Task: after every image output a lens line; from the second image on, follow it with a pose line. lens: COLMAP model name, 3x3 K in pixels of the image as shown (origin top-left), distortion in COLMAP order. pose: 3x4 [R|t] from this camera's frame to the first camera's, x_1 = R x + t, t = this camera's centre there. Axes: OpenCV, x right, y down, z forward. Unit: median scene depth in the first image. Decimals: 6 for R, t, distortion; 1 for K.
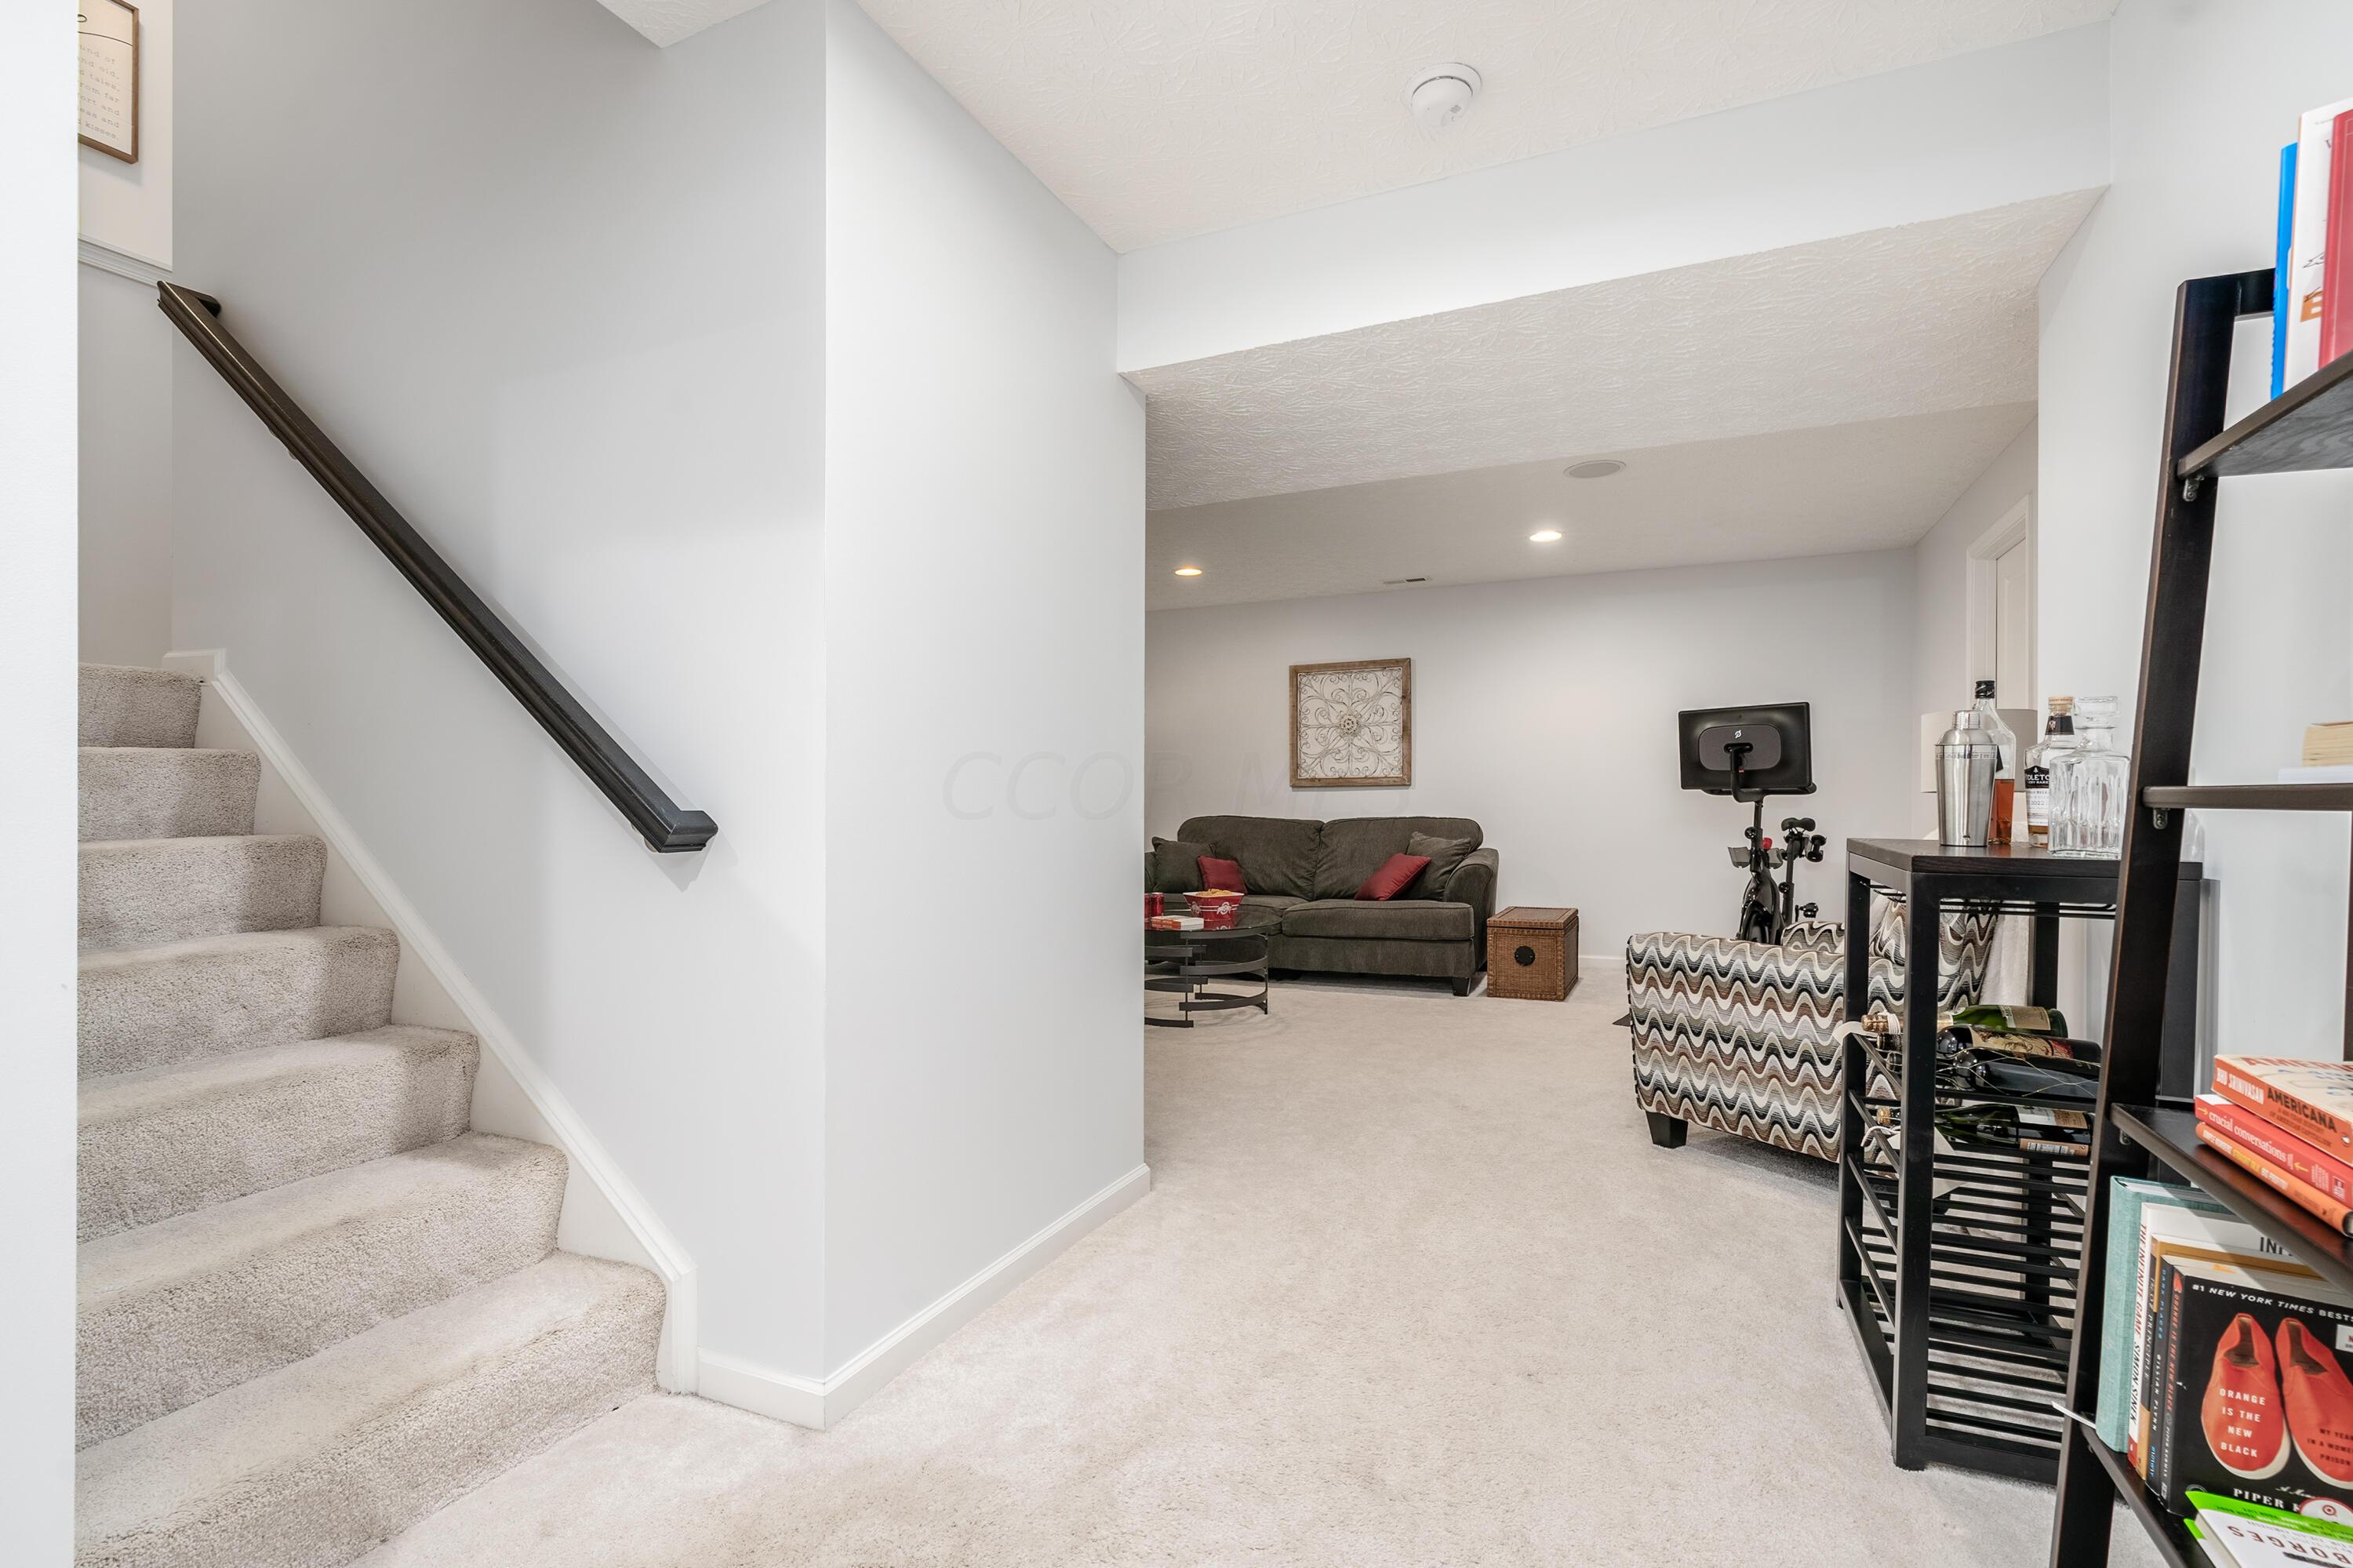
lens RADIAL K [[1092.0, 0, 1177.8], [0, 1092.0, 815.1], [0, 0, 1]] dist [-0.002675, -0.000005]
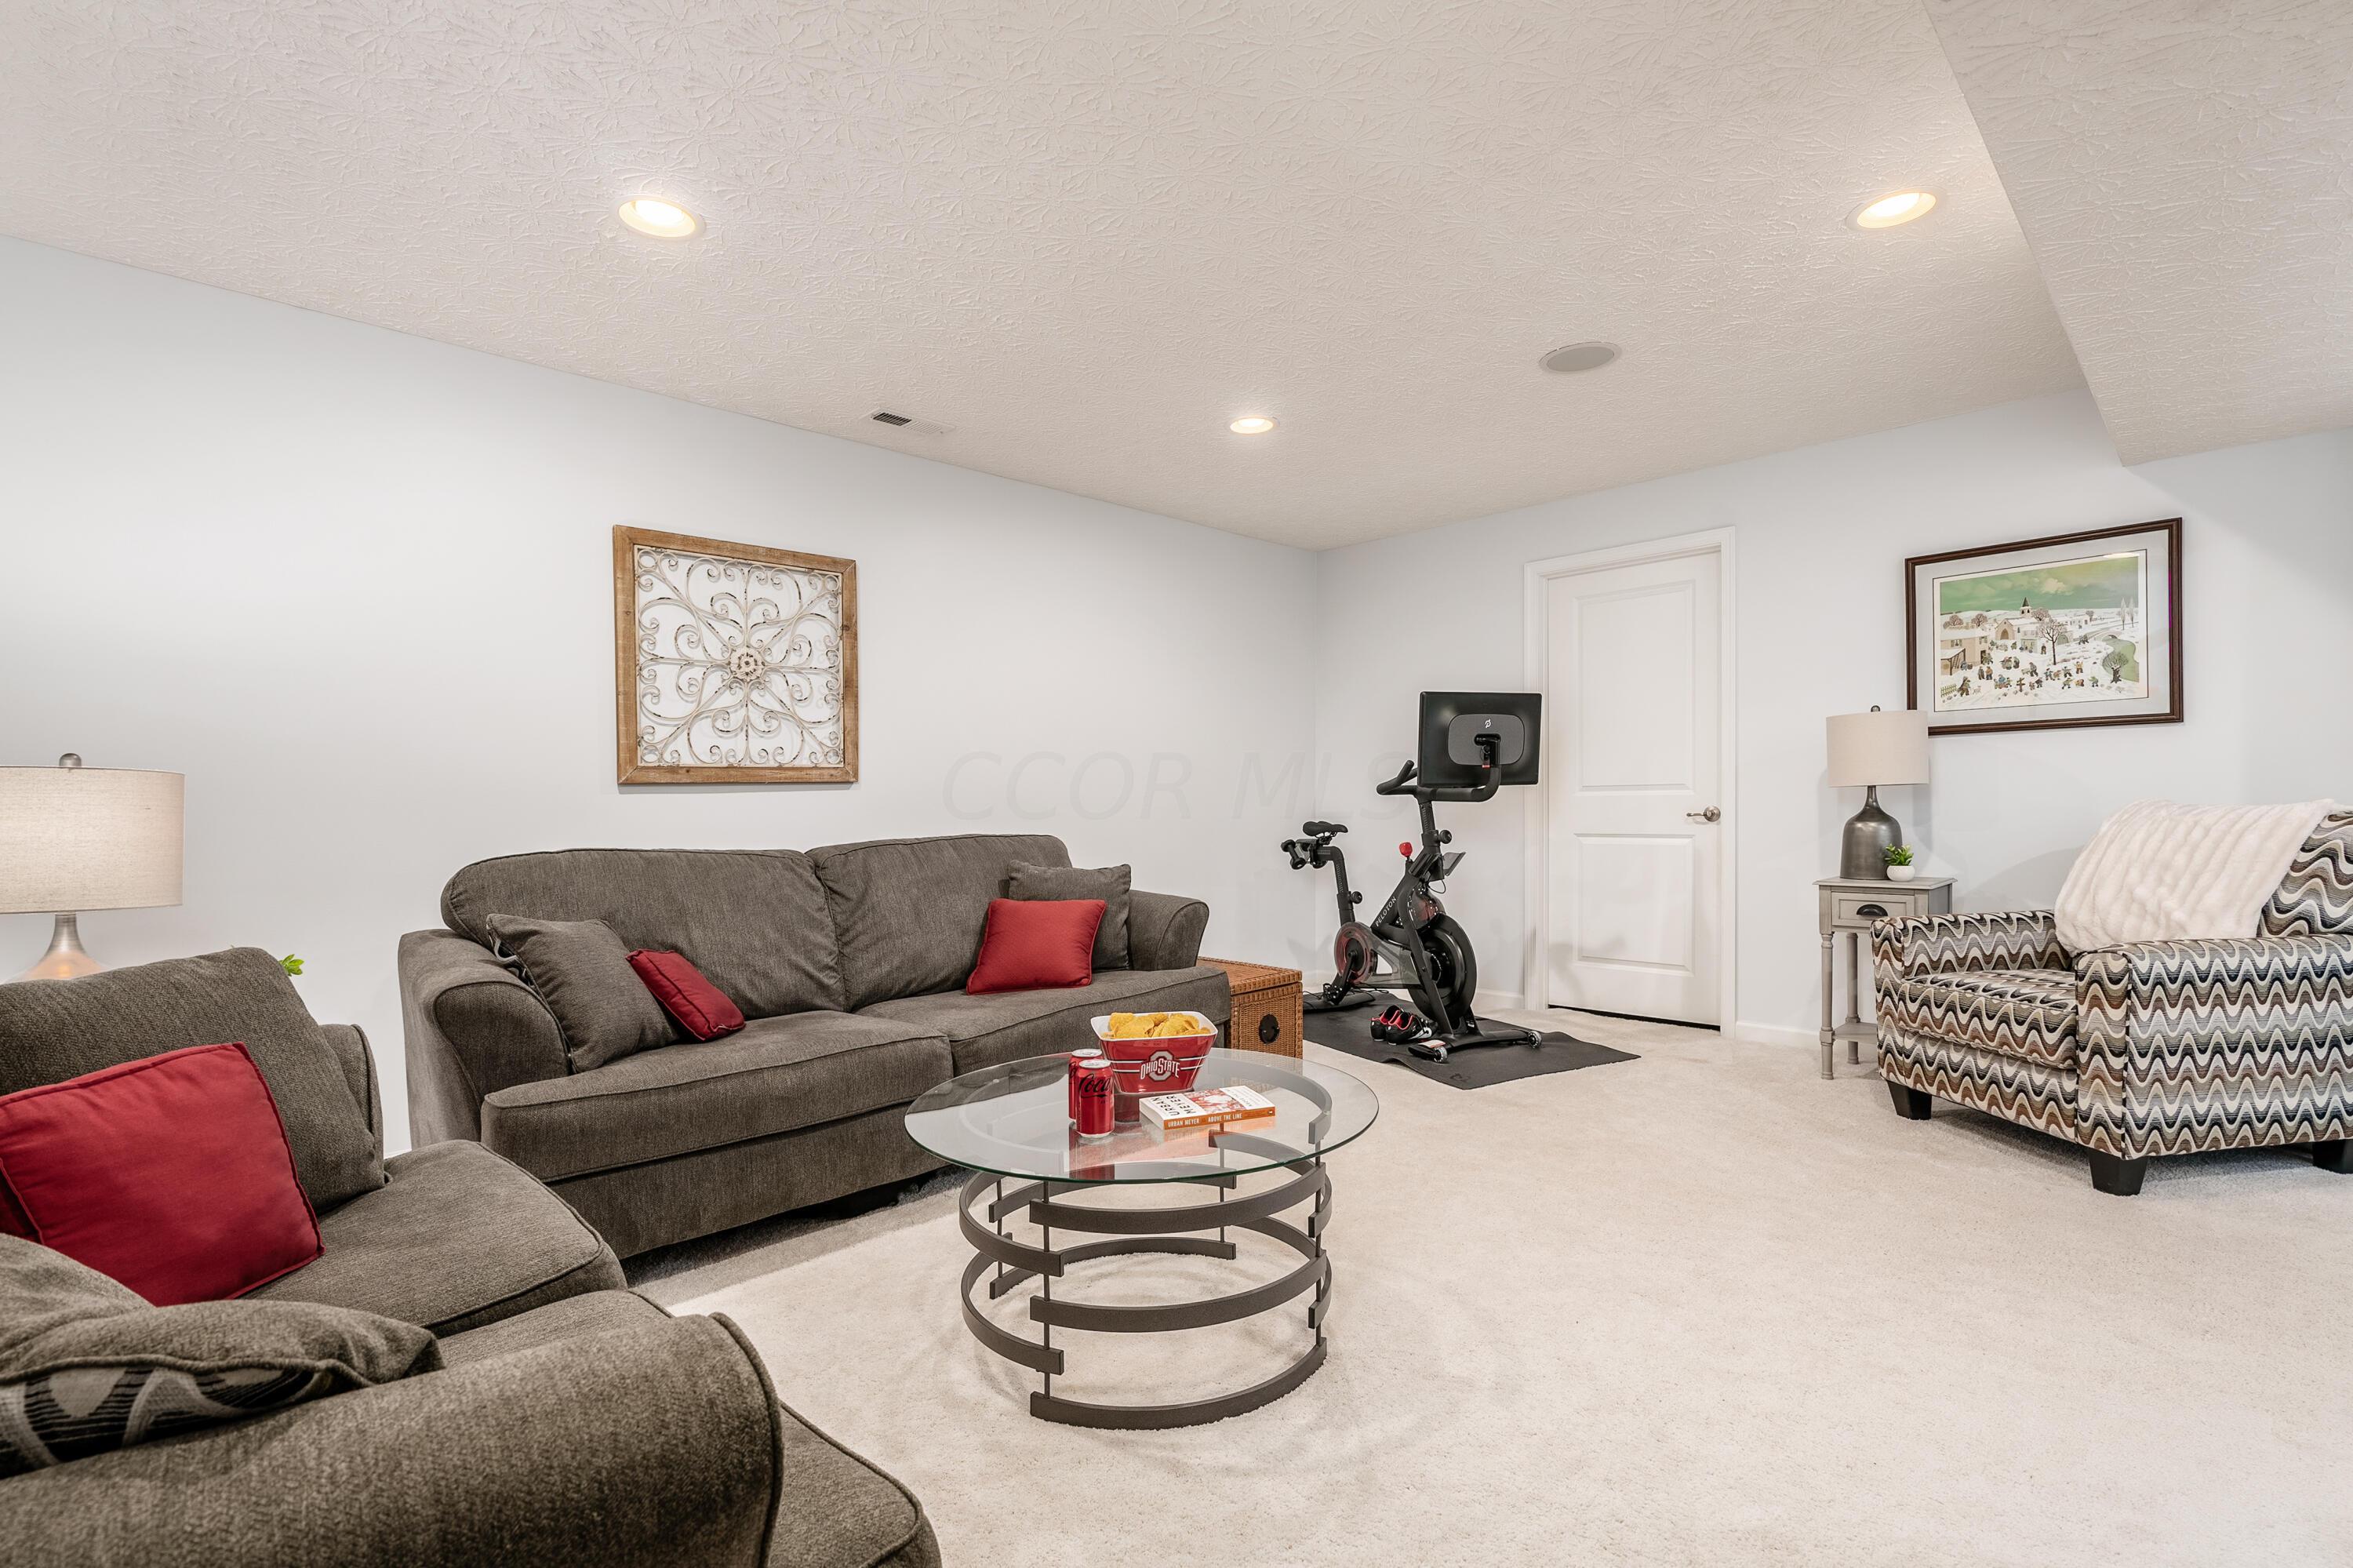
lens RADIAL K [[1089.0, 0, 1205.0], [0, 1089.0, 826.5], [0, 0, 1]] dist [-0.002221, 0.000322]
pose [[0.324301, -0.023308, 0.945667, -0.322251], [0.028912, 0.999474, 0.014719, -0.008797], [-0.945512, 0.022568, 0.324804, 0.761531]]
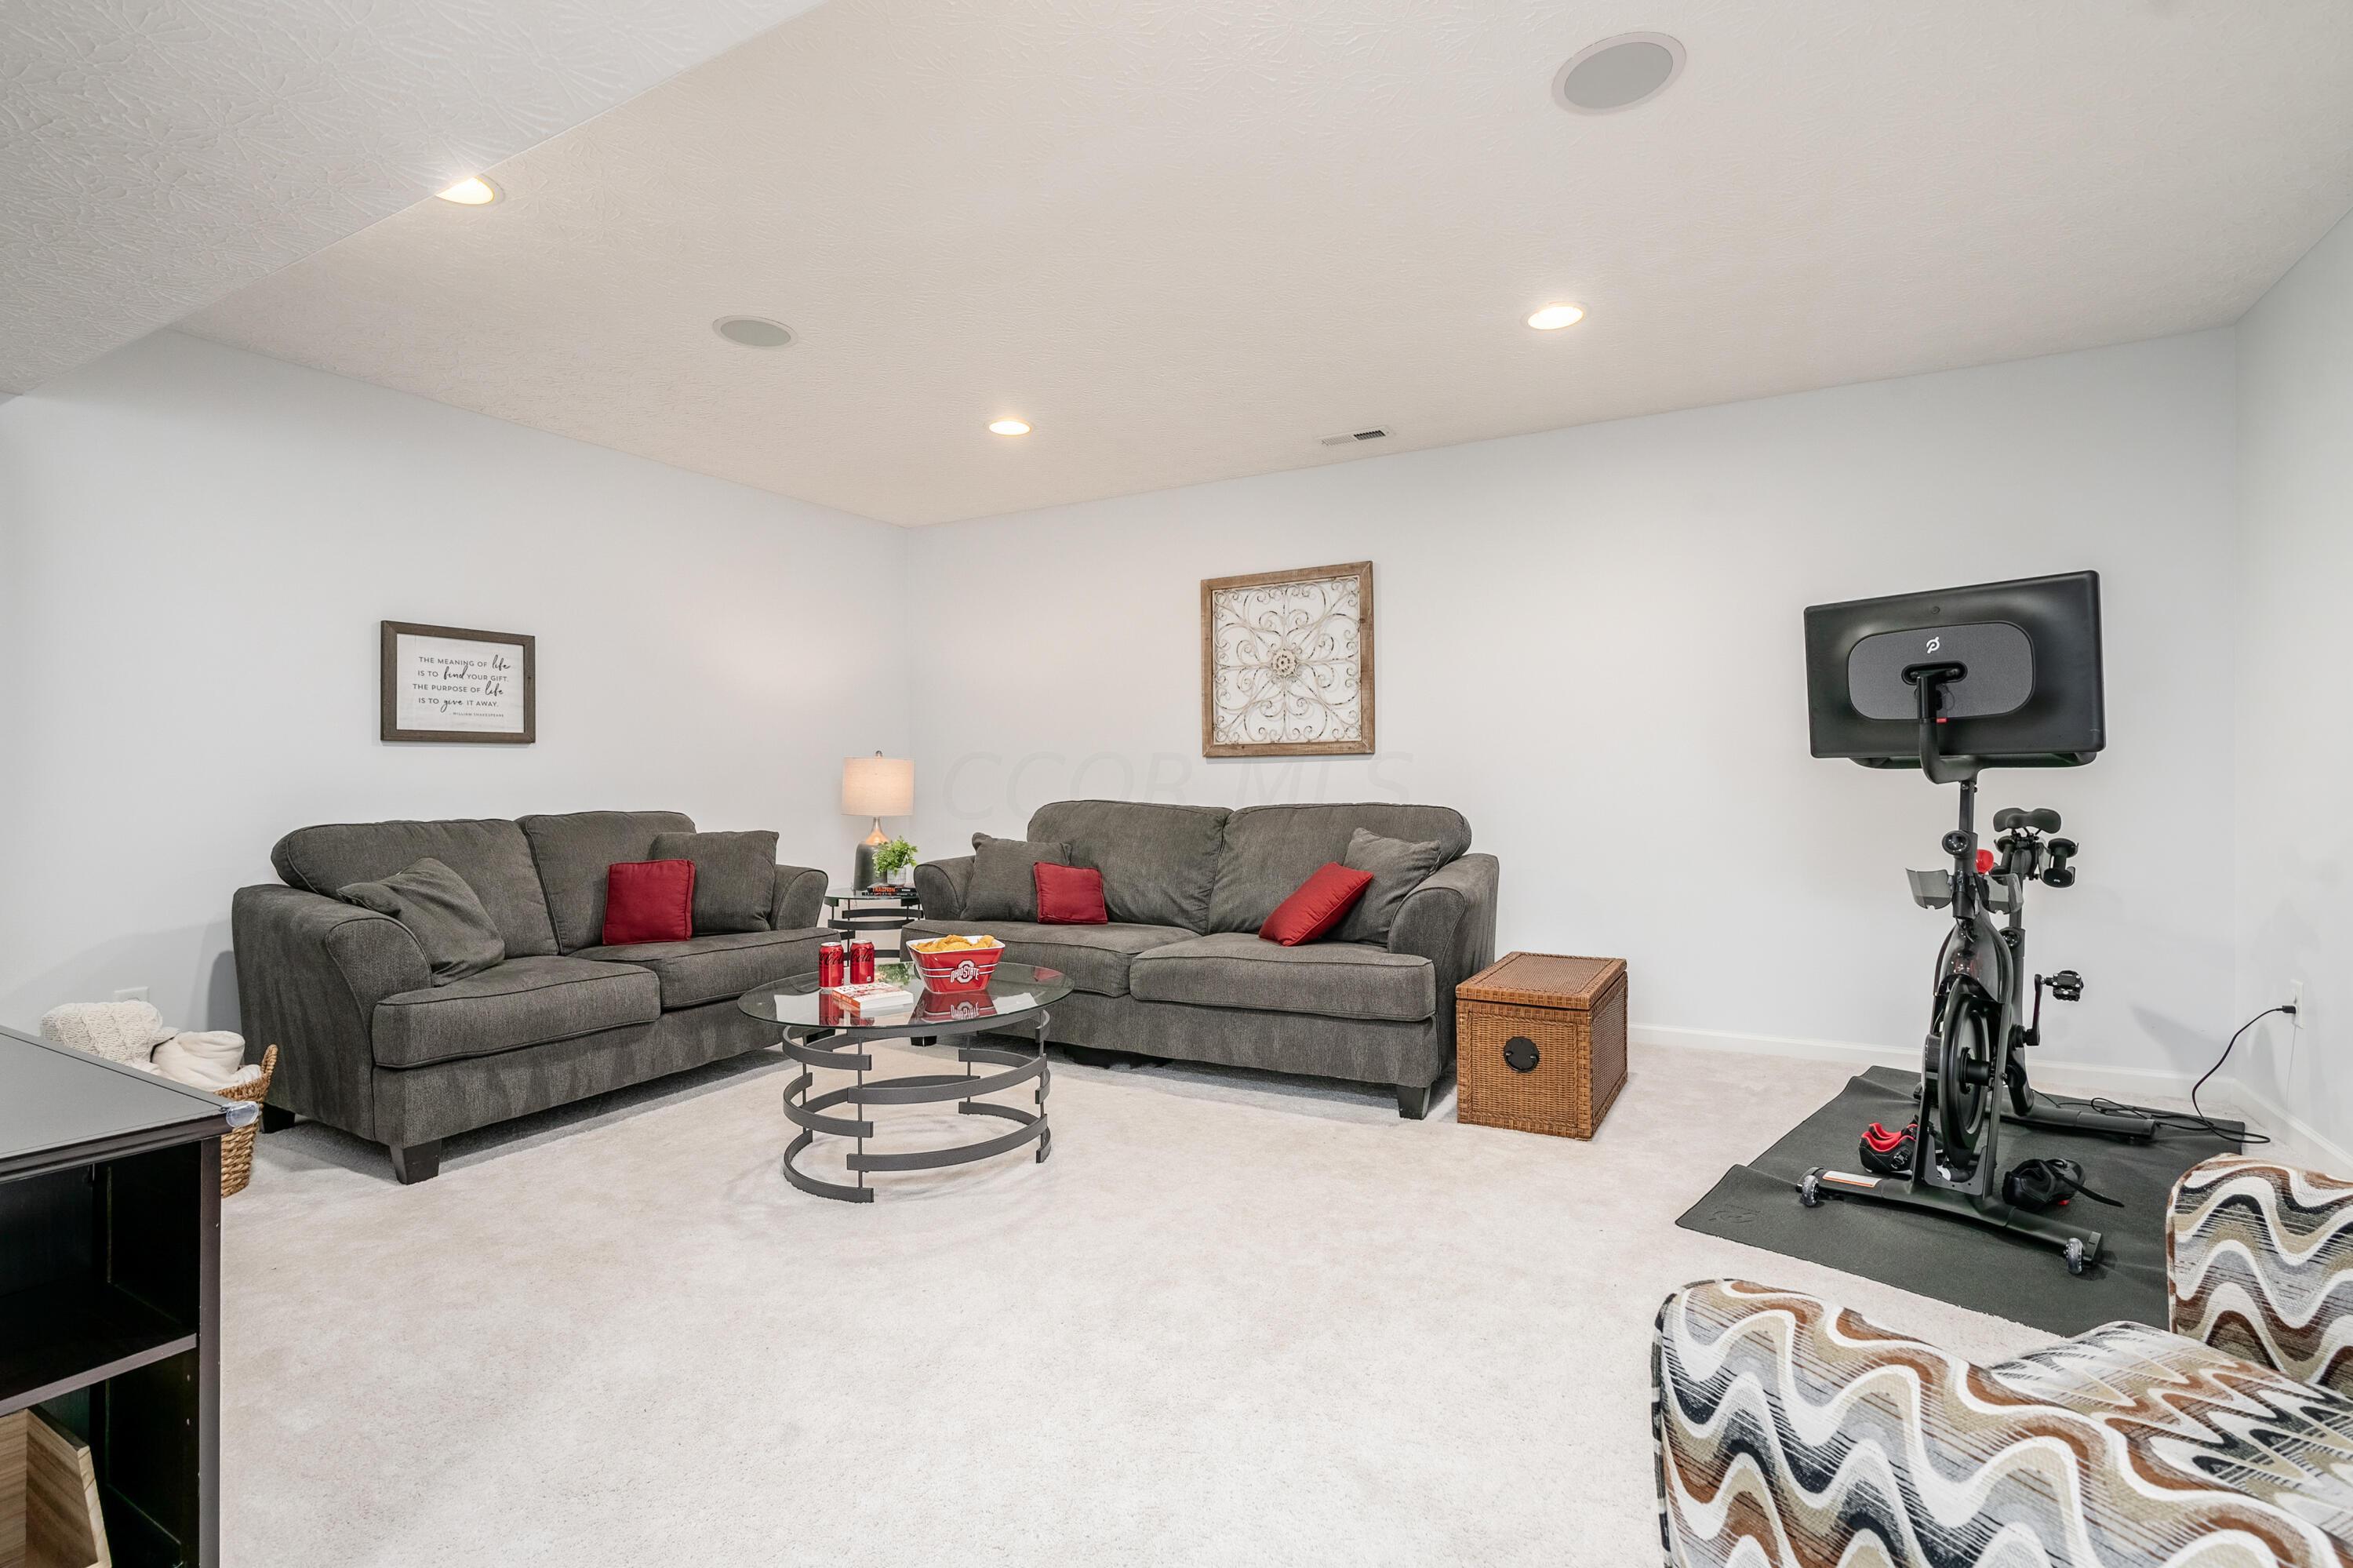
lens RADIAL K [[1104.1, 0, 1171.8], [0, 1104.1, 771.2], [0, 0, 1]] dist [0.000137, 0.000268]
pose [[0.997015, -0.002169, -0.077178, 0.170687], [0.001002, 0.999885, -0.015155, -0.008132], [0.077202, 0.015033, 0.996902, 0.389521]]
